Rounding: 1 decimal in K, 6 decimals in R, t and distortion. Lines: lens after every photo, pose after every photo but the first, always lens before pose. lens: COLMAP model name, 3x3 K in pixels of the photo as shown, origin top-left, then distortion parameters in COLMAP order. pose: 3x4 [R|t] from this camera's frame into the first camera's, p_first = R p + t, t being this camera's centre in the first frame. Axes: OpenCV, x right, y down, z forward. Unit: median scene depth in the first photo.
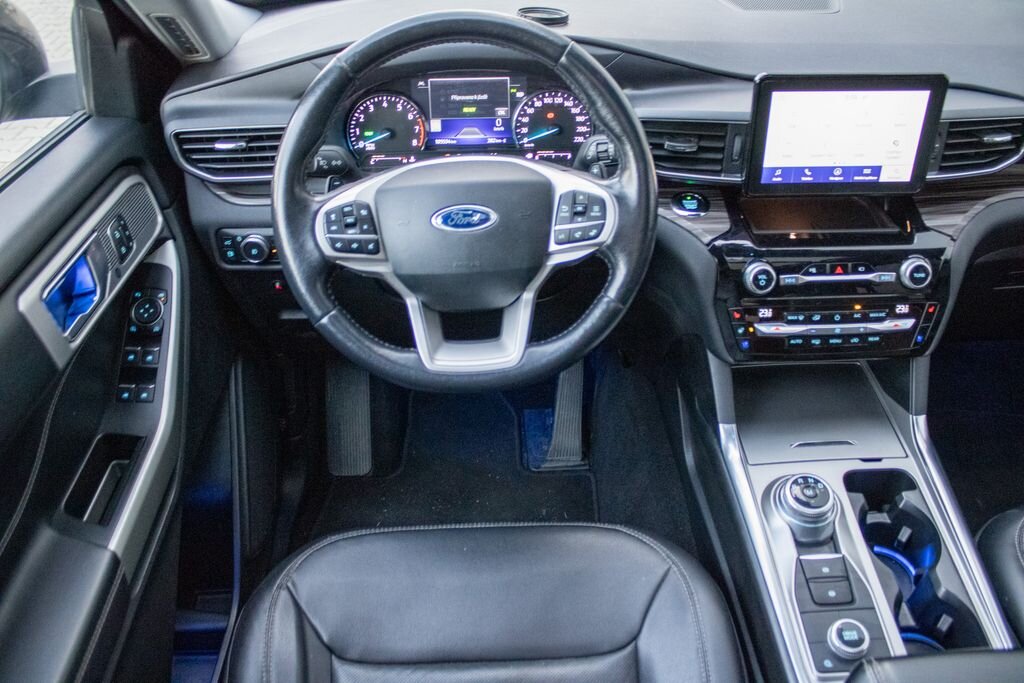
lens RADIAL K [[856.2, 0, 512.0], [0, 856.2, 341.5], [0, 0, 1]] dist [-0.179201, 0.186675]
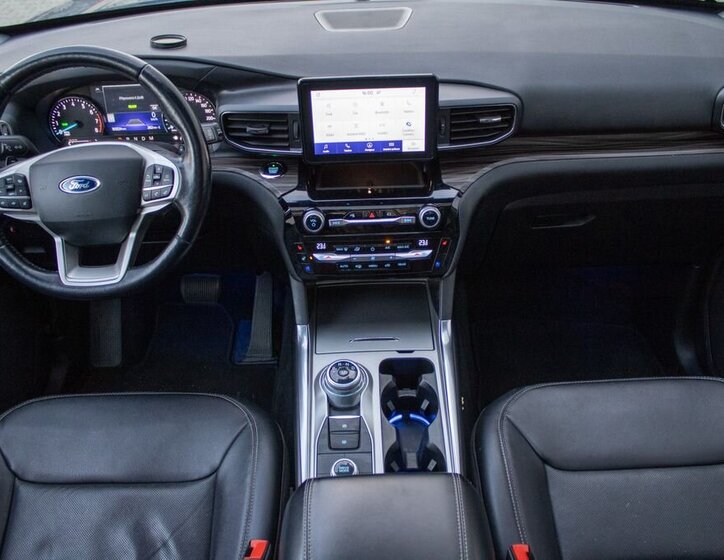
lens RADIAL K [[696.8, 0, 362.0], [0, 696.8, 280.0], [0, 0, 1]] dist [-0.121839, 0.023342]
pose [[0.999847, -0.002045, -0.017386, 0.393881], [0.002161, 0.999975, 0.006680, 0.015473], [0.017372, -0.006716, 0.999827, -0.170548]]
